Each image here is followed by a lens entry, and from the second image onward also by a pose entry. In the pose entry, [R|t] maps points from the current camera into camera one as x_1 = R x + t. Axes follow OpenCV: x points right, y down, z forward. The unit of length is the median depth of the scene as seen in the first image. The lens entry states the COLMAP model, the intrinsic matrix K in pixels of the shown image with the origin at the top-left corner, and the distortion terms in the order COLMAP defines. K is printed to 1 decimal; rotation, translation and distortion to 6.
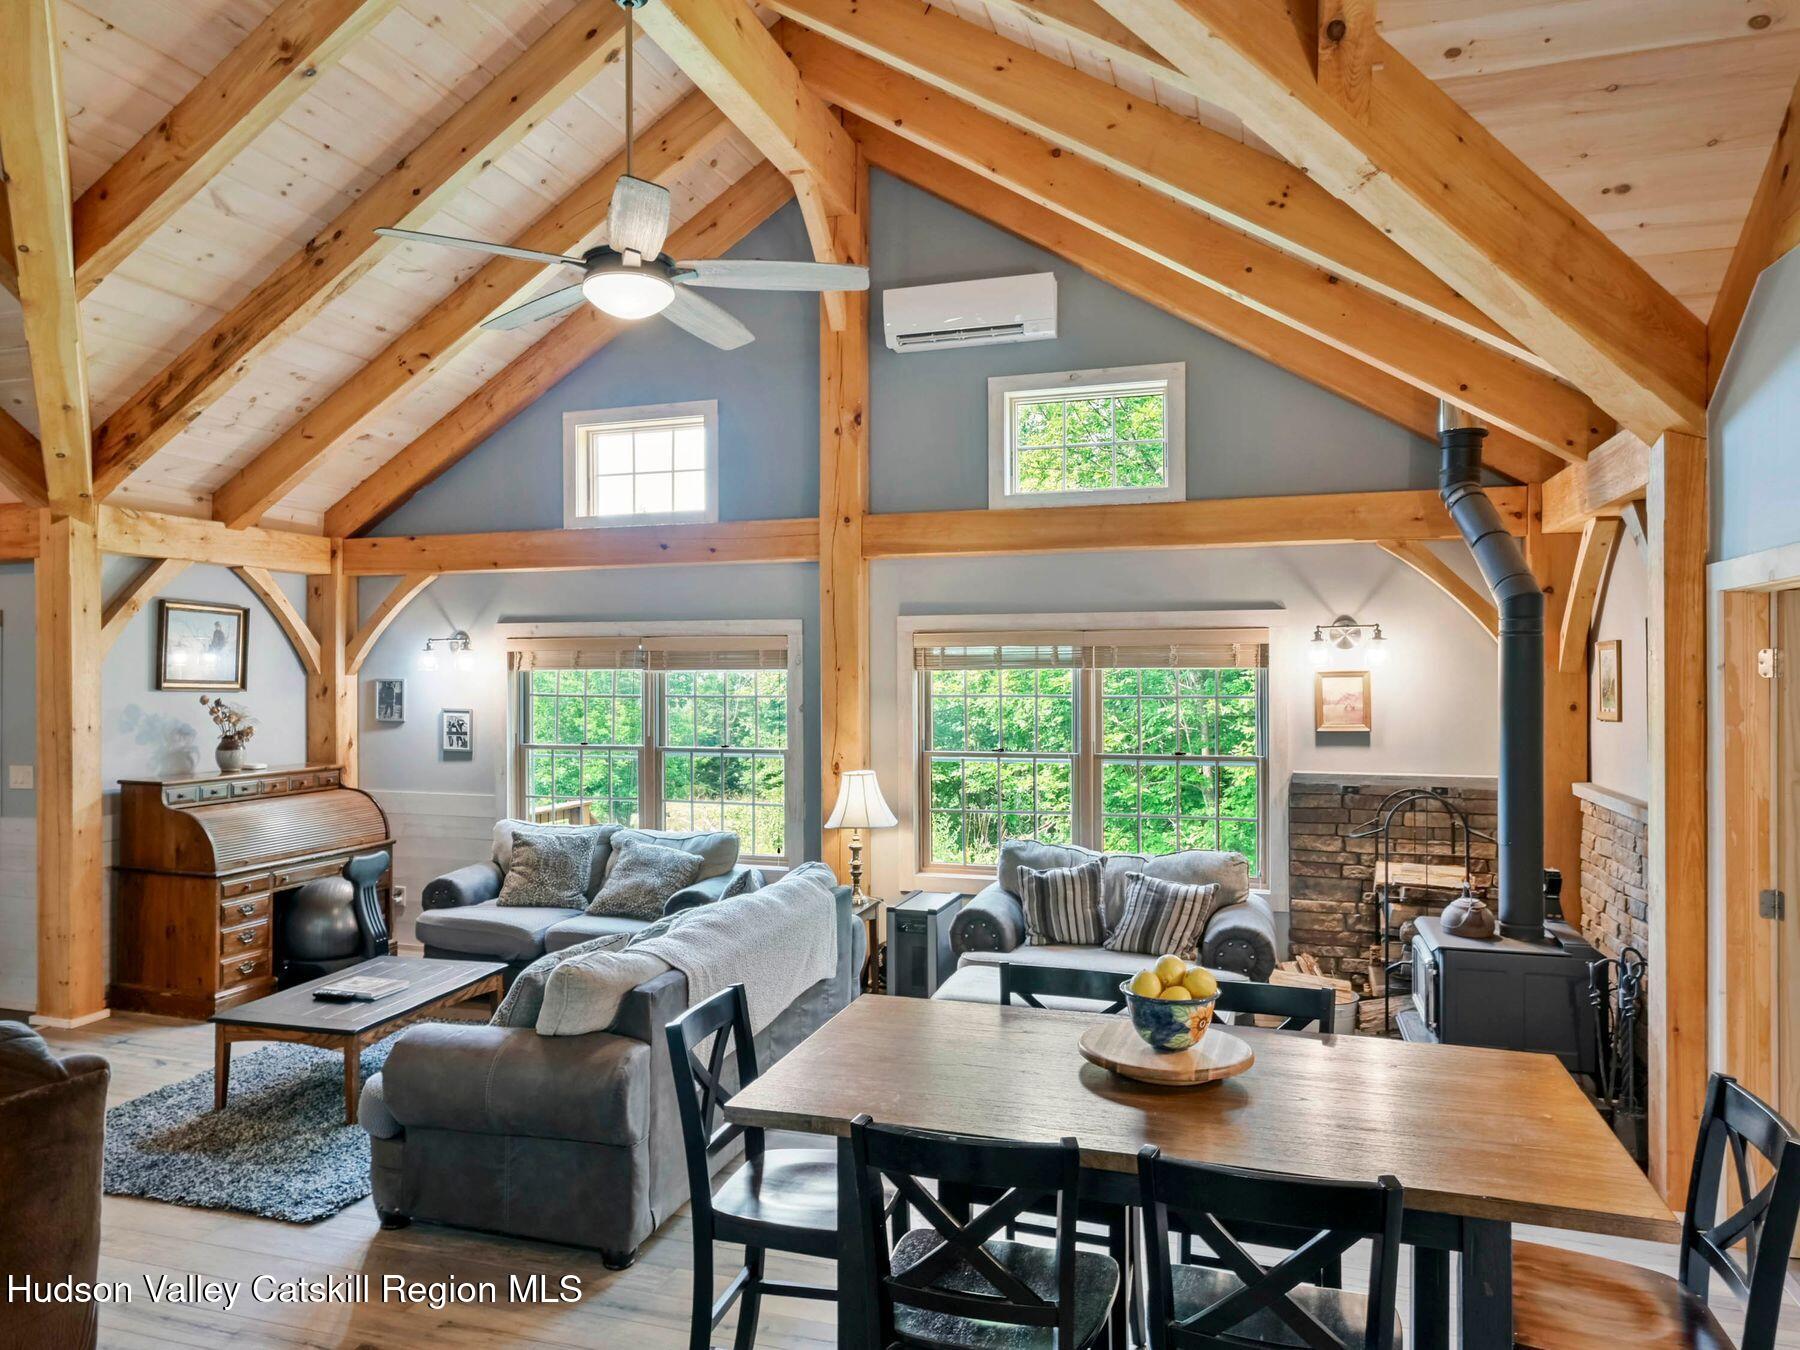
lens RADIAL K [[1221.3, 0, 895.3], [0, 1221.3, 683.3], [0, 0, 1]] dist [-0.001596, 0.001548]
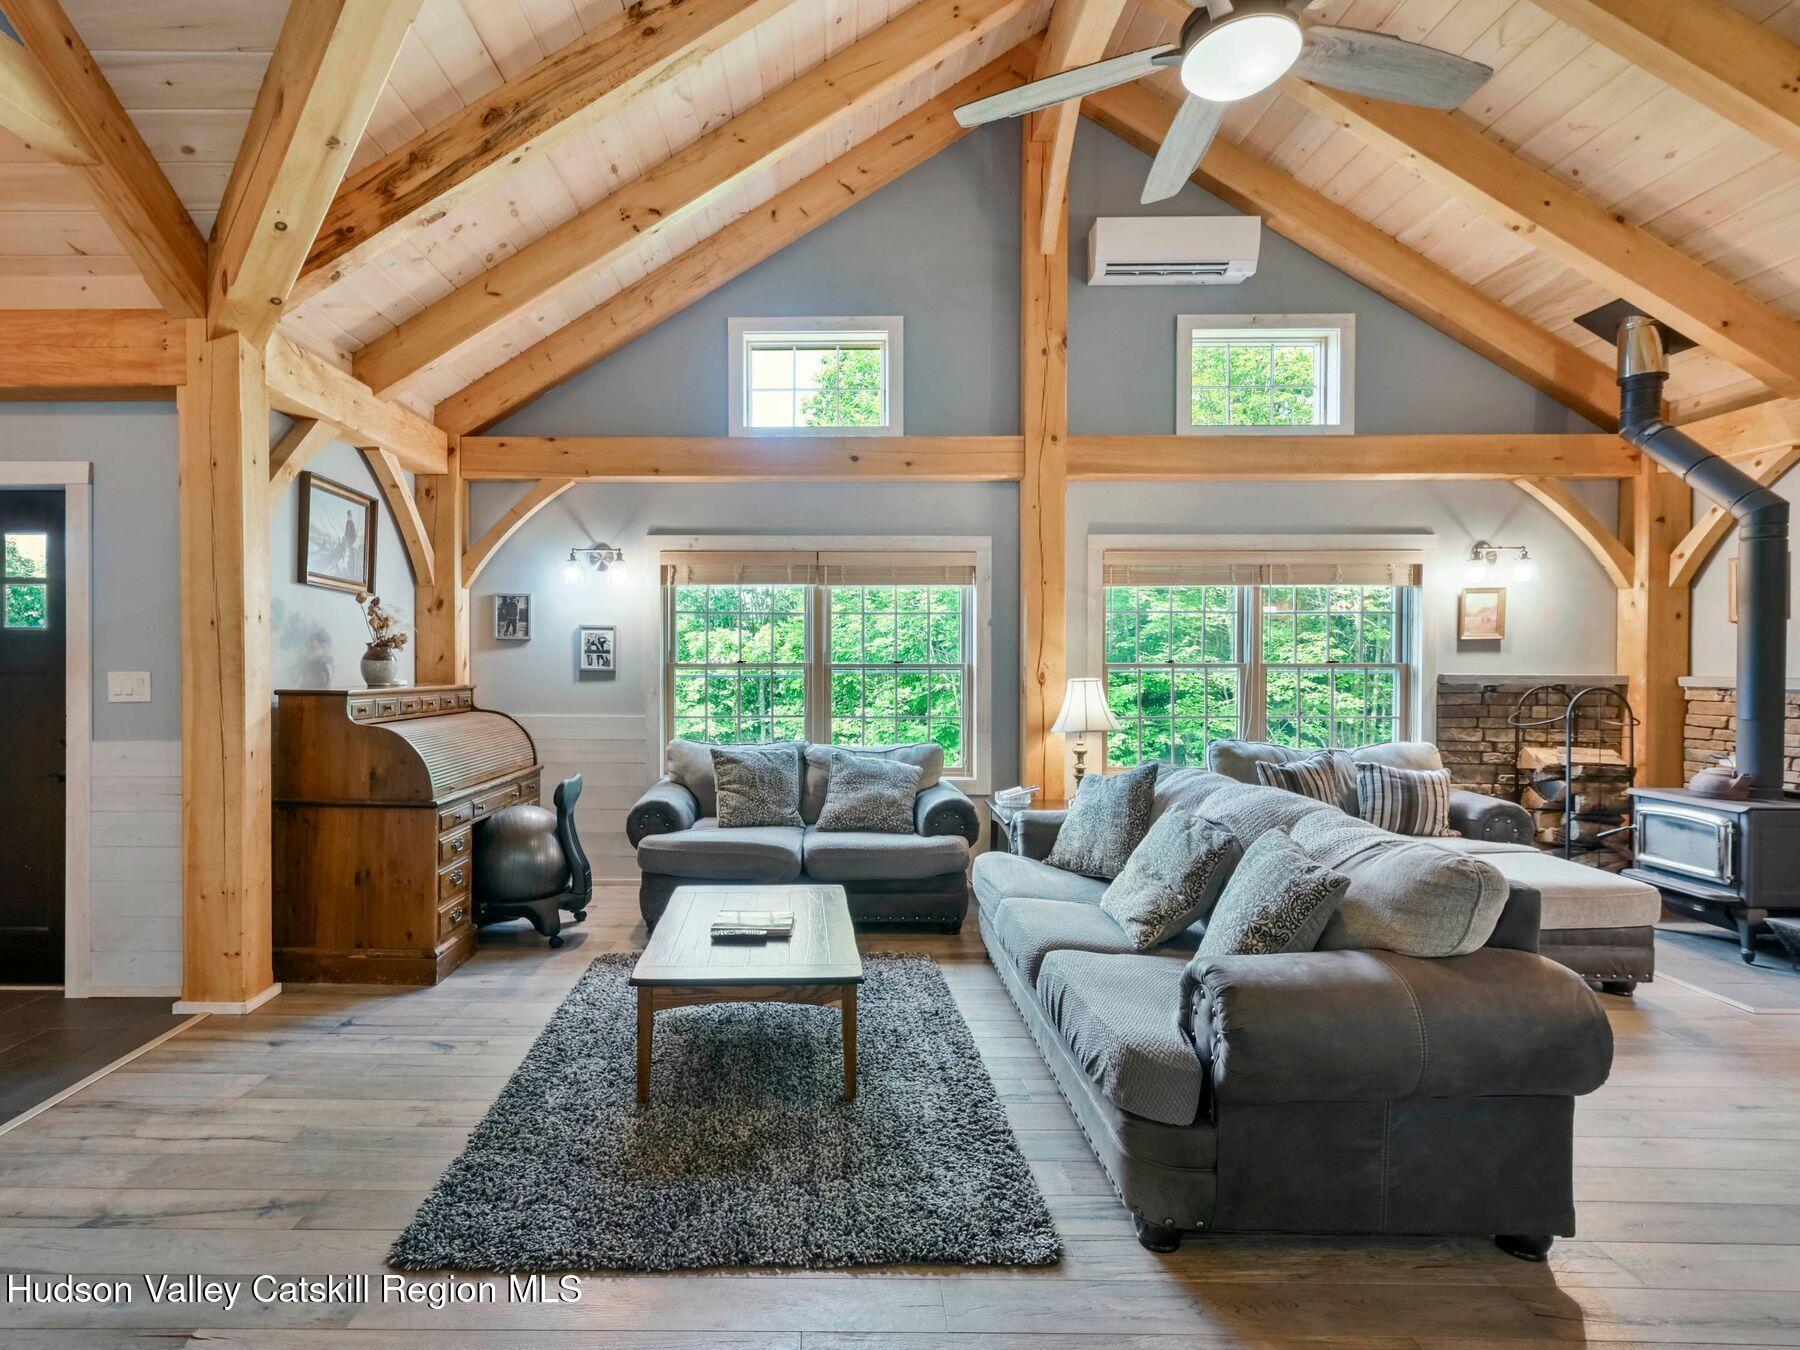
lens RADIAL K [[913.0, 0, 900.2], [0, 913.0, 671.5], [0, 0, 1]] dist [0.004909, 0.000835]
pose [[0.955457, -0.002667, 0.295117, -0.408142], [0.000113, 0.999962, 0.008670, 0.059716], [-0.295129, -0.008250, 0.955422, 0.306385]]
